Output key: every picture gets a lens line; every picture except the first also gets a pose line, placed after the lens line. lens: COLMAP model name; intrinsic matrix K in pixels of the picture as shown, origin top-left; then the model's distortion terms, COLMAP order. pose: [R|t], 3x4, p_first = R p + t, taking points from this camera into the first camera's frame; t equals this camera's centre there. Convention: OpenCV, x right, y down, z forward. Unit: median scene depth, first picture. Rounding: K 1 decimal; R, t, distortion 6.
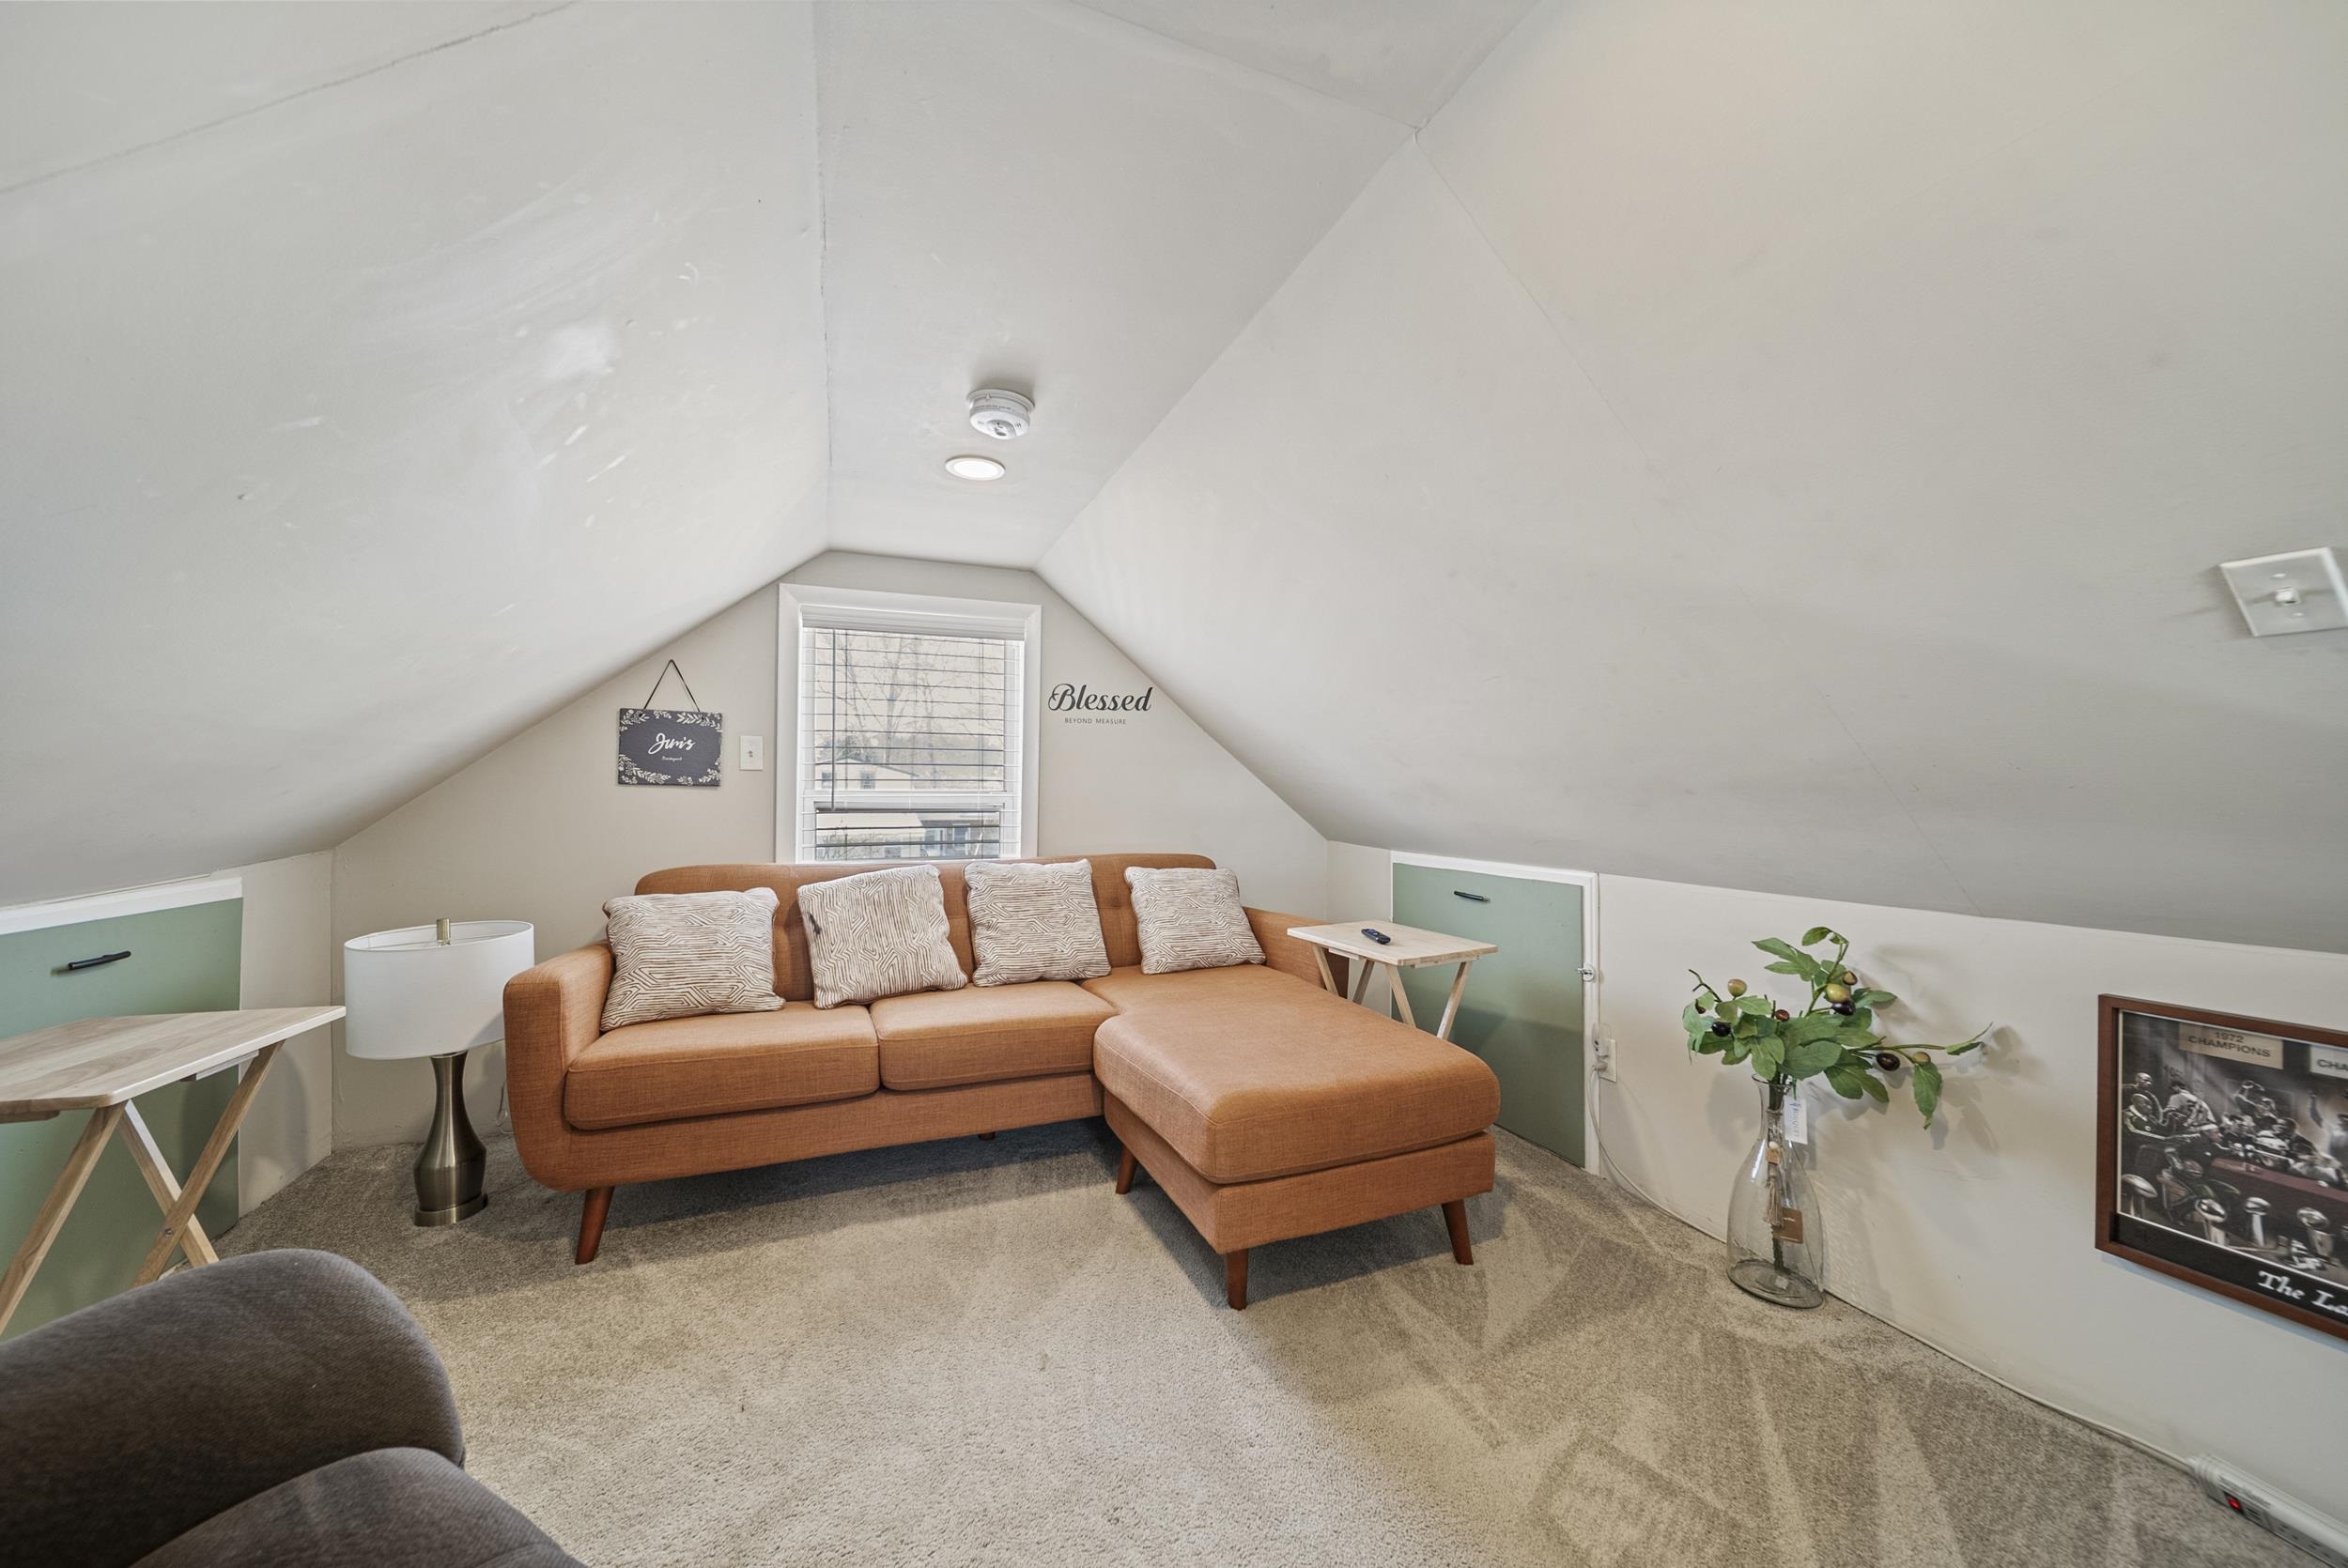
lens RADIAL K [[816.6, 0, 1174.4], [0, 816.6, 785.7], [0, 0, 1]] dist [-0.001847, -0.000247]
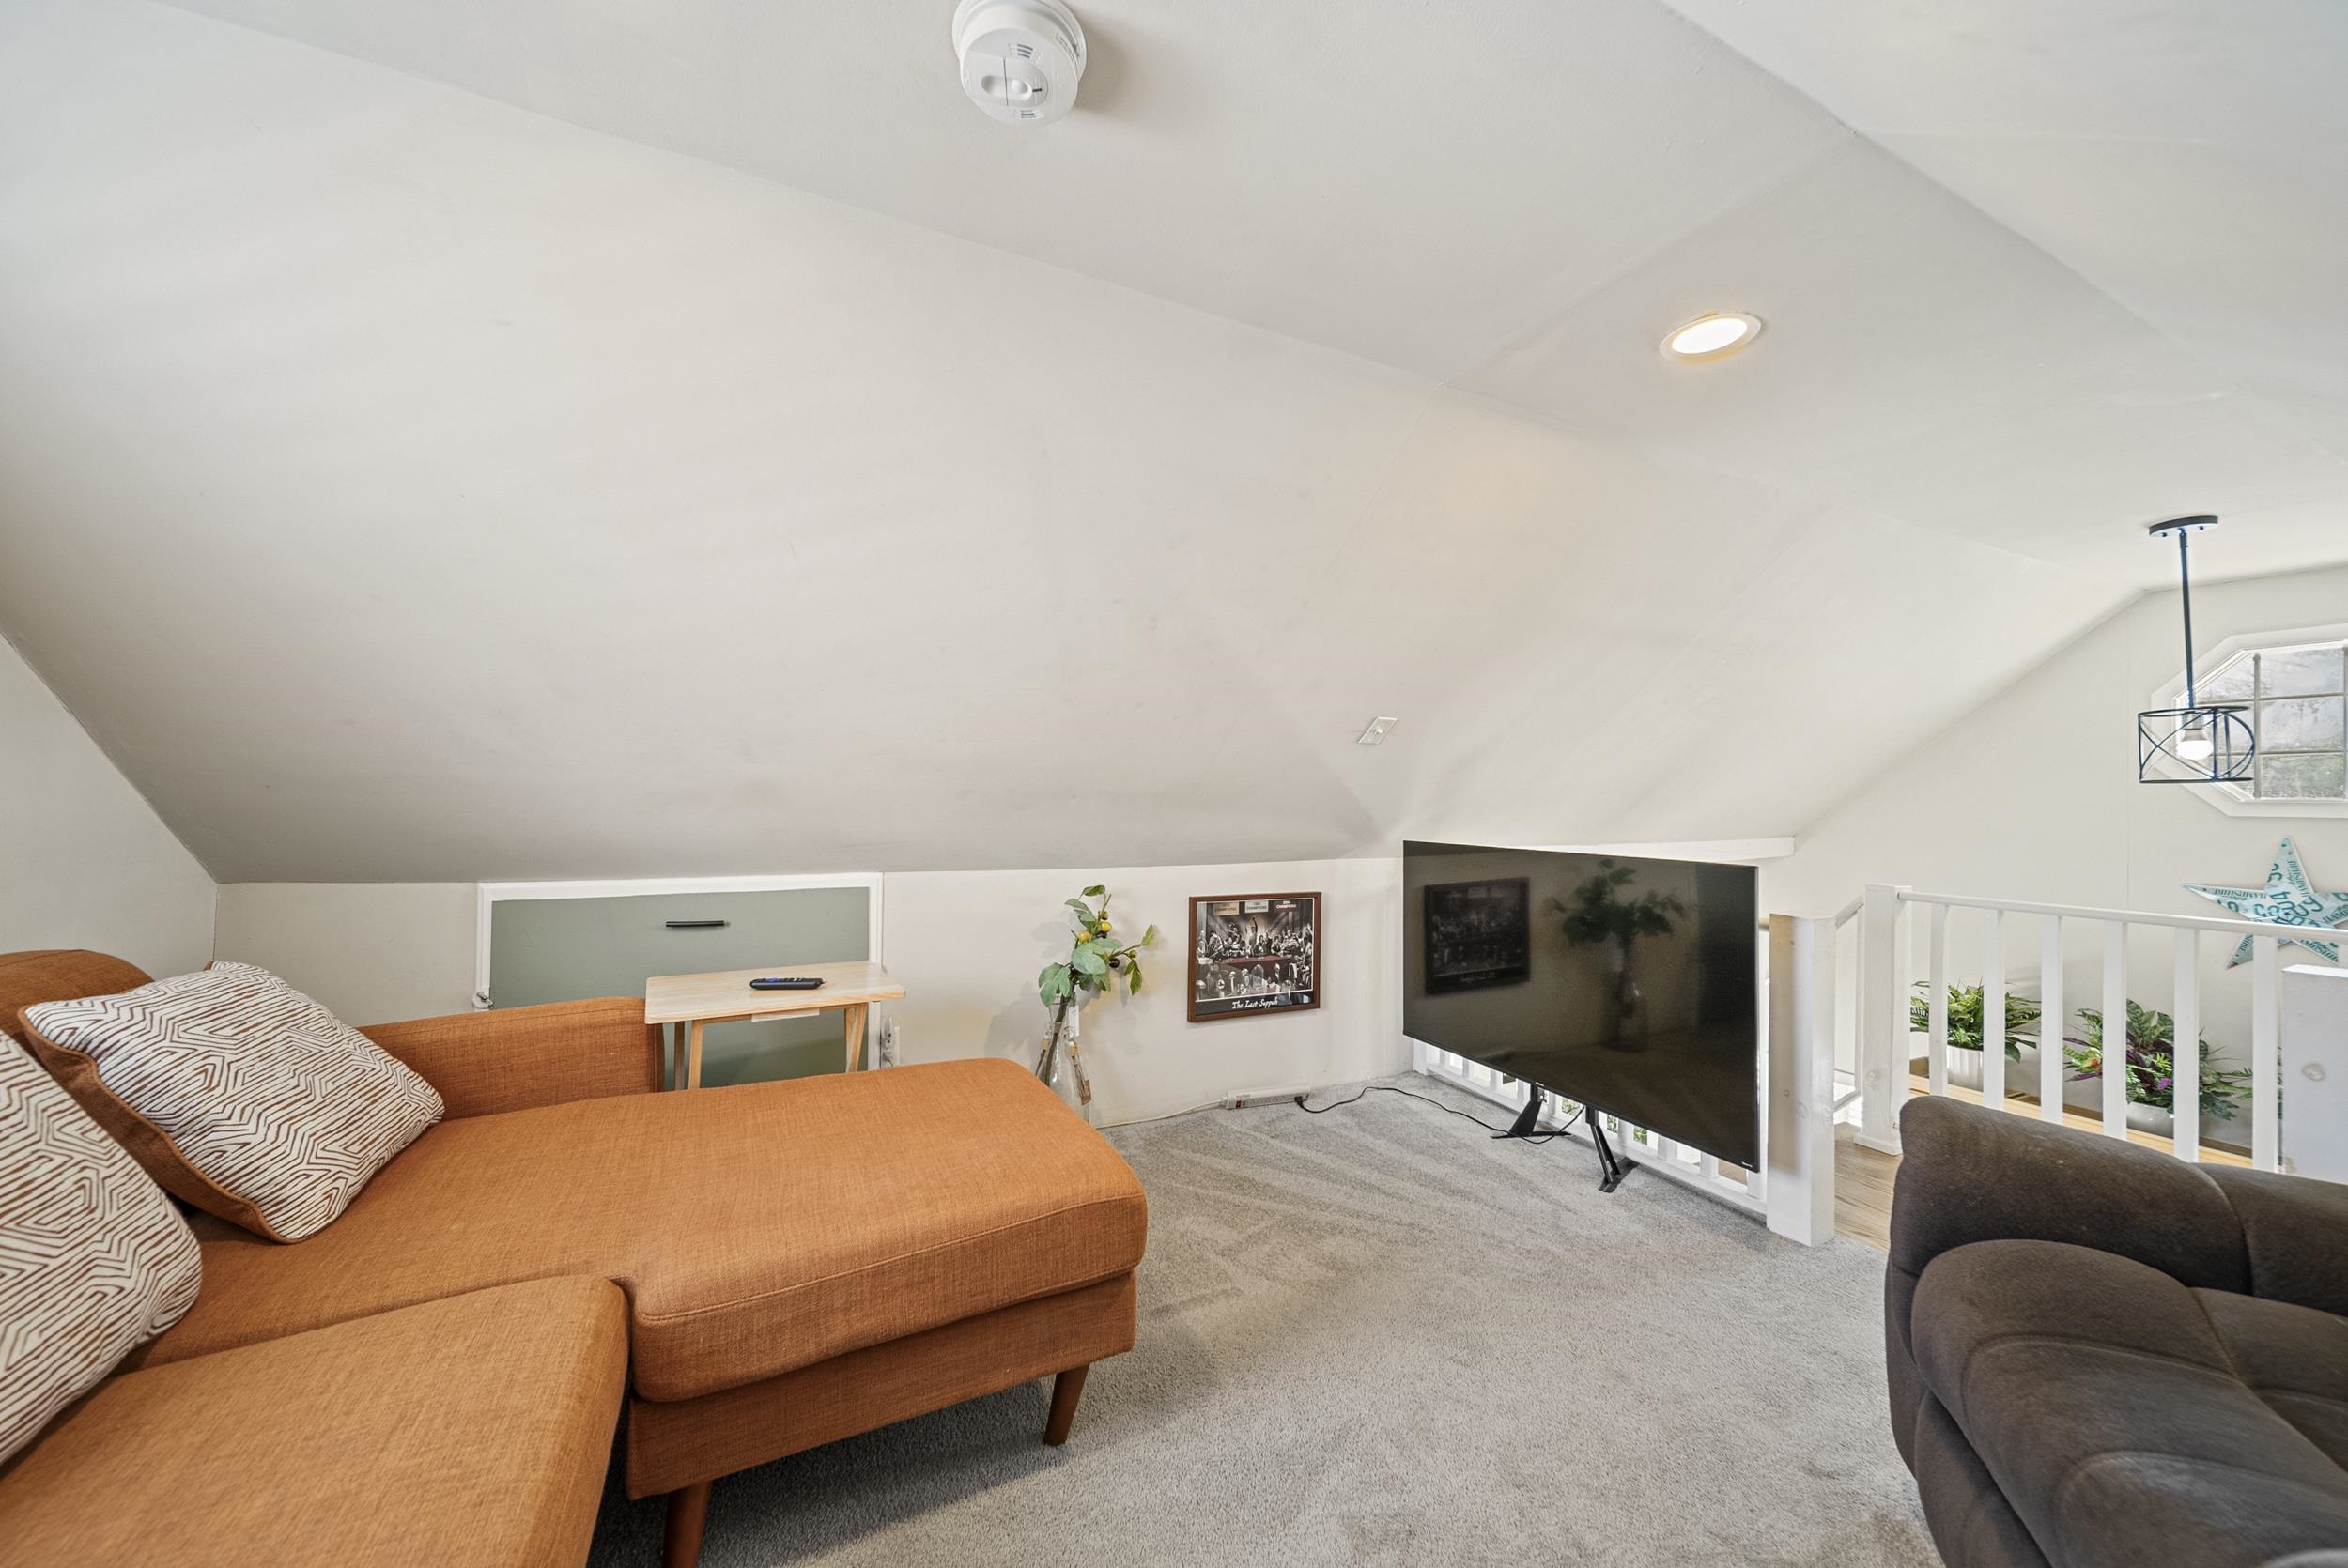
lens RADIAL K [[816.6, 0, 1176.0], [0, 816.6, 797.9], [0, 0, 1]] dist [-0.001847, -0.000247]
pose [[-0.039884, -0.006506, 0.999183, -0.887697], [-0.018591, 0.999811, 0.005768, -0.000811], [-0.999031, -0.018346, -0.039998, 1.129280]]
